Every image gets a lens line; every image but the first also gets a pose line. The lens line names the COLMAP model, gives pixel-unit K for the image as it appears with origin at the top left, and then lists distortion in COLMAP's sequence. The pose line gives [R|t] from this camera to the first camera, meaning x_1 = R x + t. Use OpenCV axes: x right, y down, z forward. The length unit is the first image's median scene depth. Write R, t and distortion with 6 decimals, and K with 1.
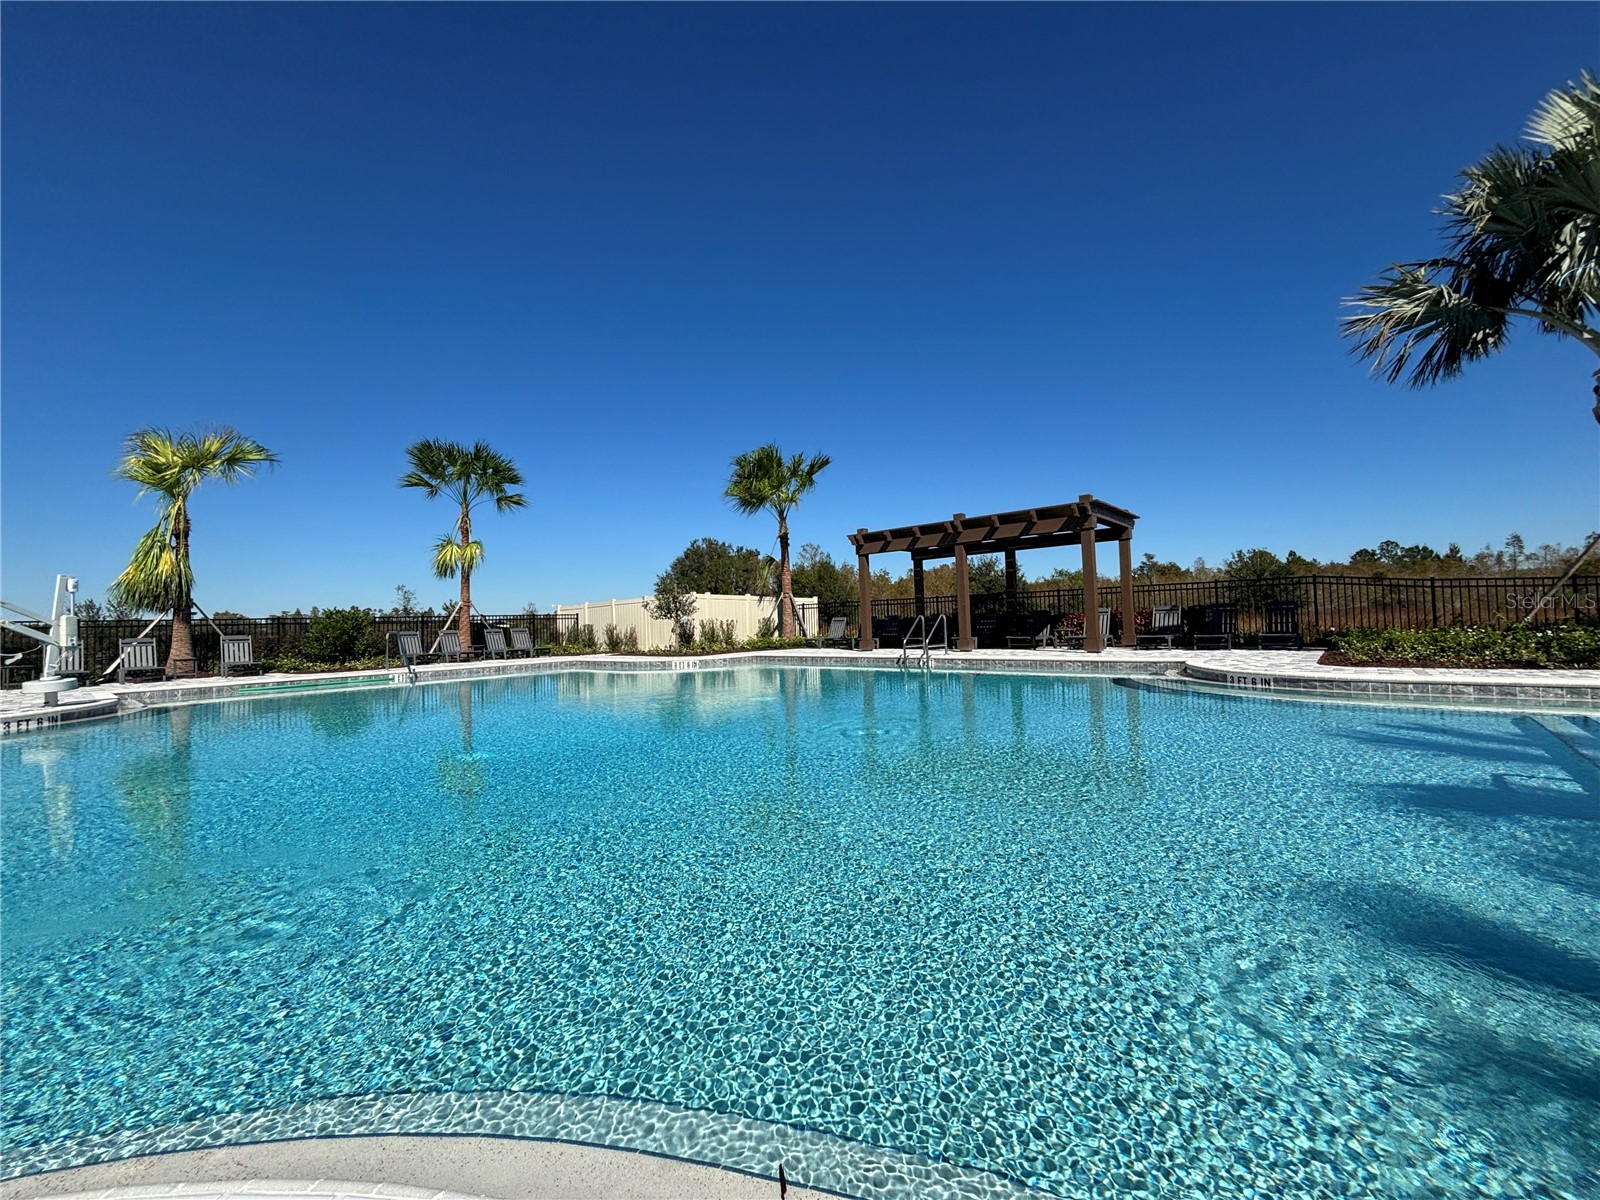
lens RADIAL K [[639.5, 0, 800.0], [0, 639.5, 600.0], [0, 0, 1]] dist [0.003955, 0.000280]
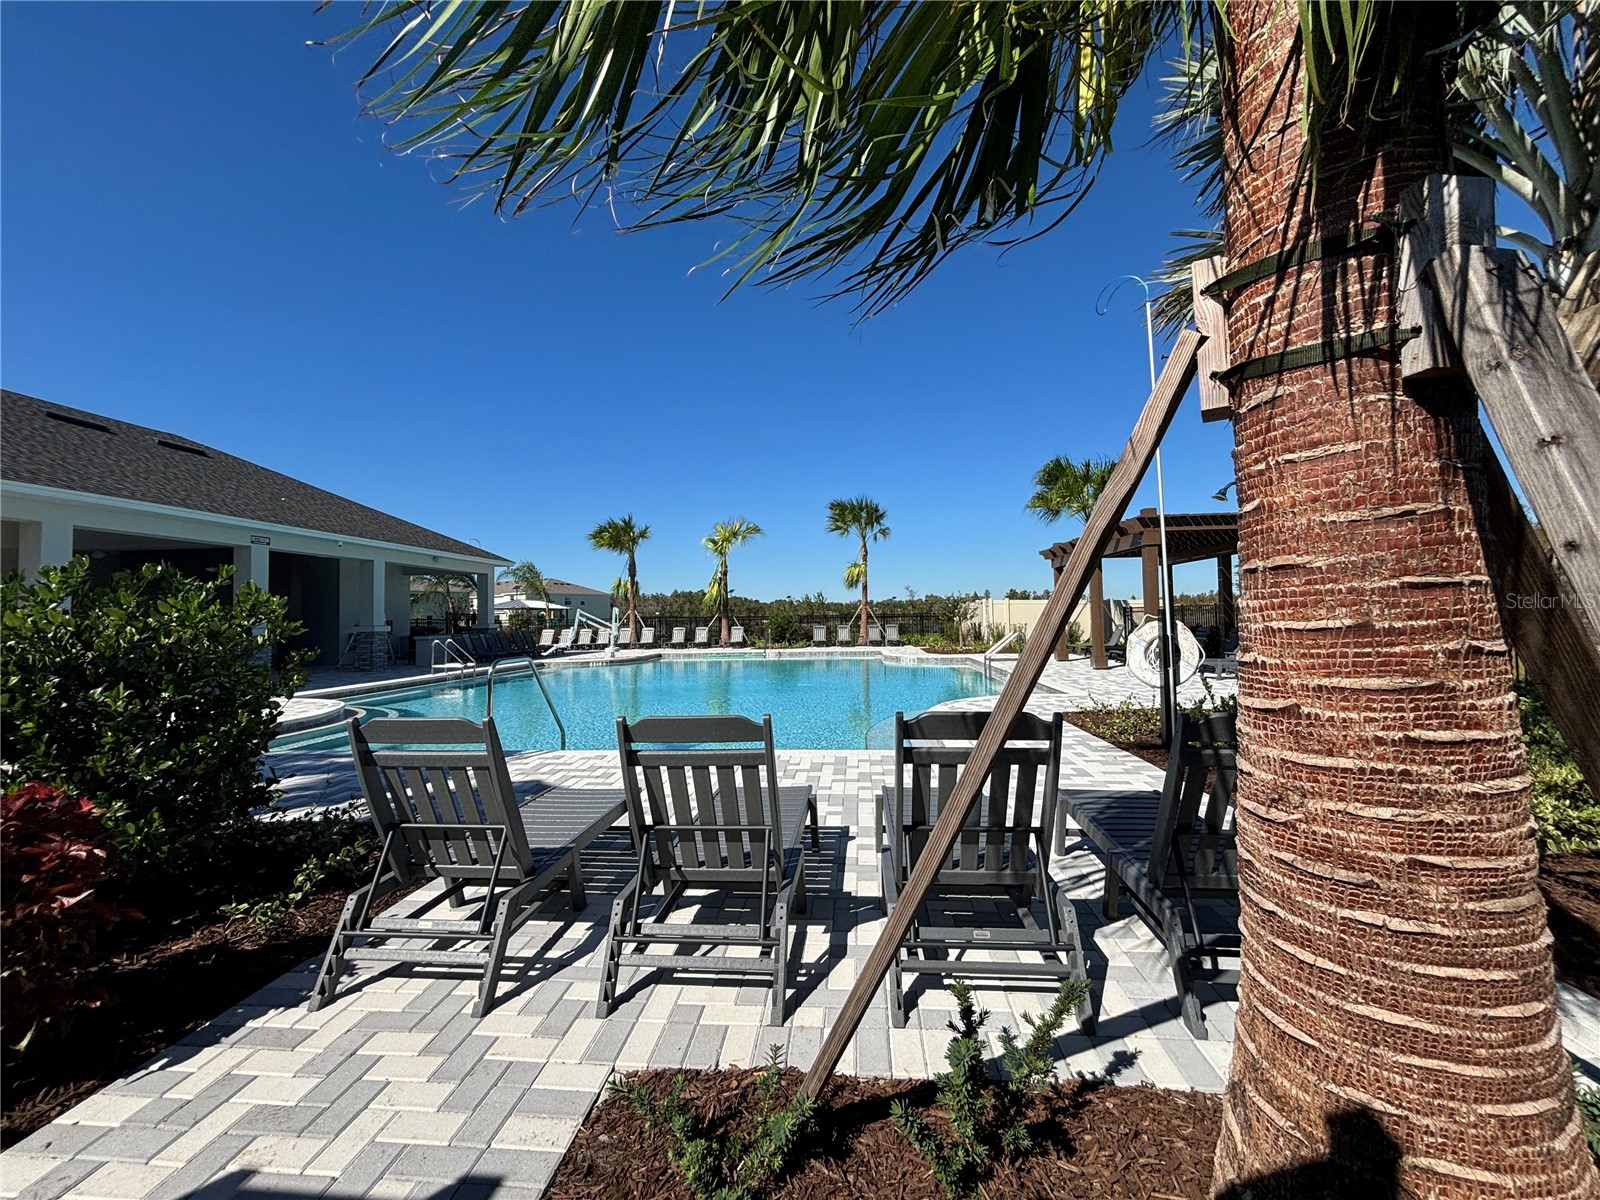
lens RADIAL K [[639.5, 0, 800.0], [0, 639.5, 600.0], [0, 0, 1]] dist [0.003955, 0.000280]
pose [[0.567476, -0.000194, -0.823390, 0.634524], [0.028767, 0.999394, 0.019591, -0.044137], [0.822887, -0.034804, 0.567138, 0.064329]]
